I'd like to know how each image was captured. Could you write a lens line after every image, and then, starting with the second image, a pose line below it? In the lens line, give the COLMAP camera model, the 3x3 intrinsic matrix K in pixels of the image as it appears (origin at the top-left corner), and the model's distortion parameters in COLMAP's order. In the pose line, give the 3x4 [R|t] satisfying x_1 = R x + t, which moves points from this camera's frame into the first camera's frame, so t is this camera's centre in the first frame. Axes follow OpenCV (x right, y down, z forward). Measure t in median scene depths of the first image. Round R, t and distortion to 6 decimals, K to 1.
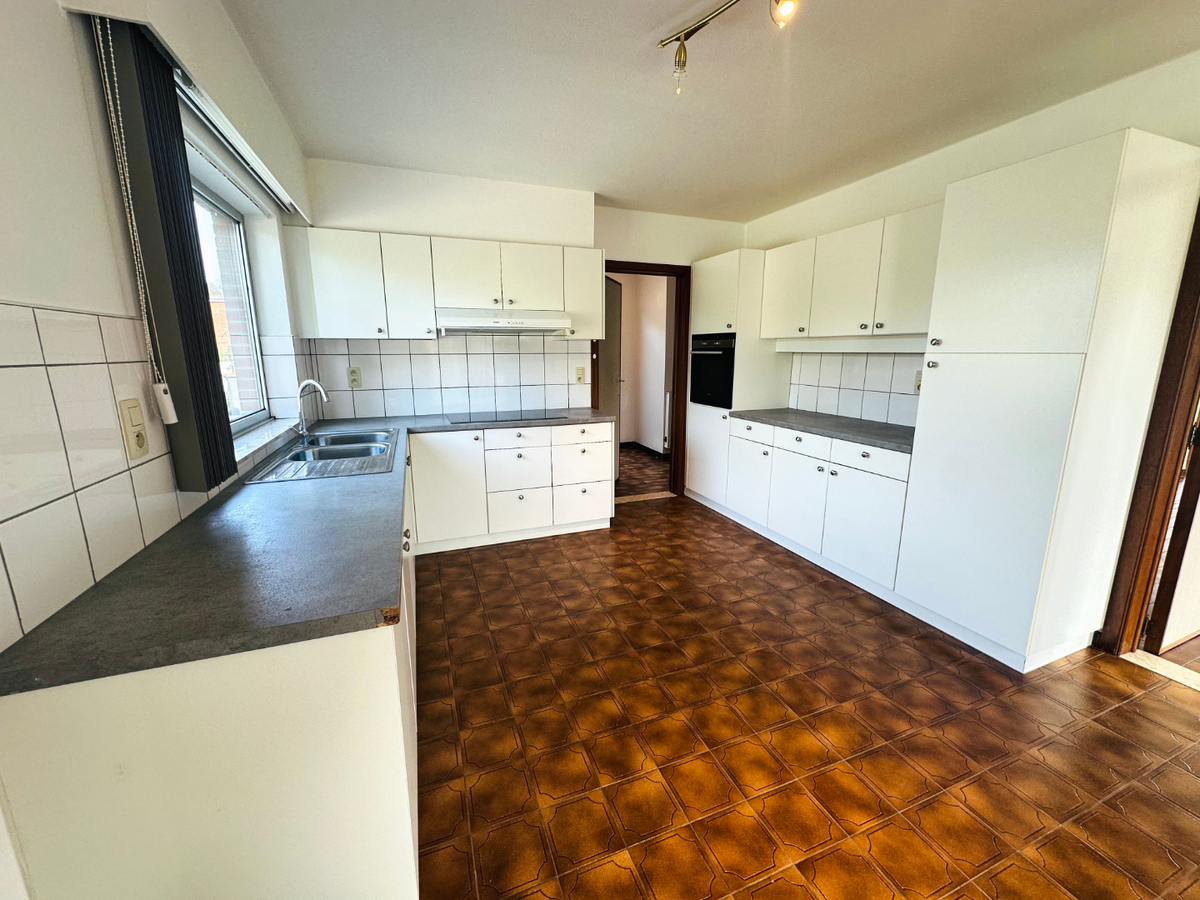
lens RADIAL K [[477.1, 0, 604.2], [0, 477.1, 447.8], [0, 0, 1]] dist [-0.003560, 0.000753]
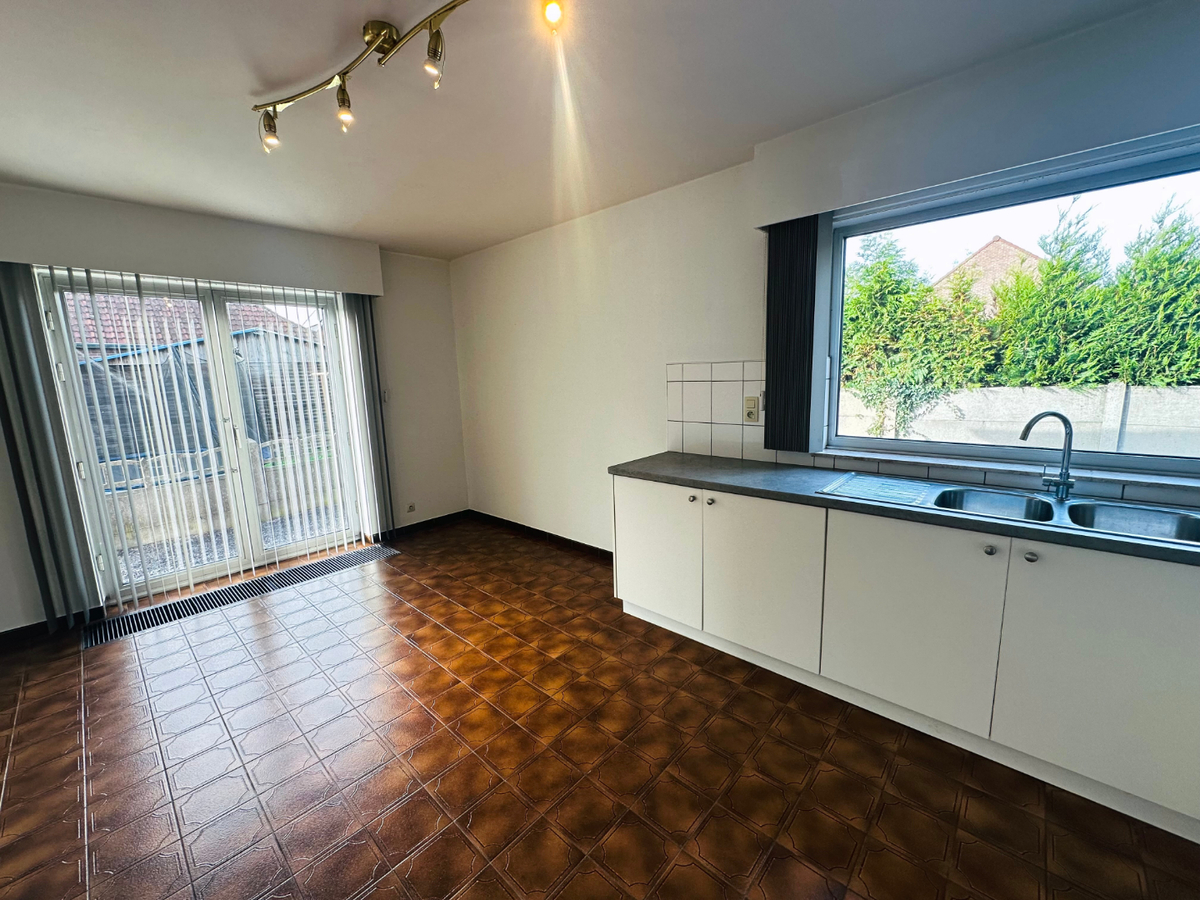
lens RADIAL K [[477.1, 0, 603.8], [0, 477.1, 448.1], [0, 0, 1]] dist [-0.003560, 0.000753]
pose [[-0.894717, 0.096171, -0.436157, 0.322620], [-0.058999, 0.942536, 0.328853, -0.280366], [0.442720, 0.319963, -0.837629, 1.272859]]
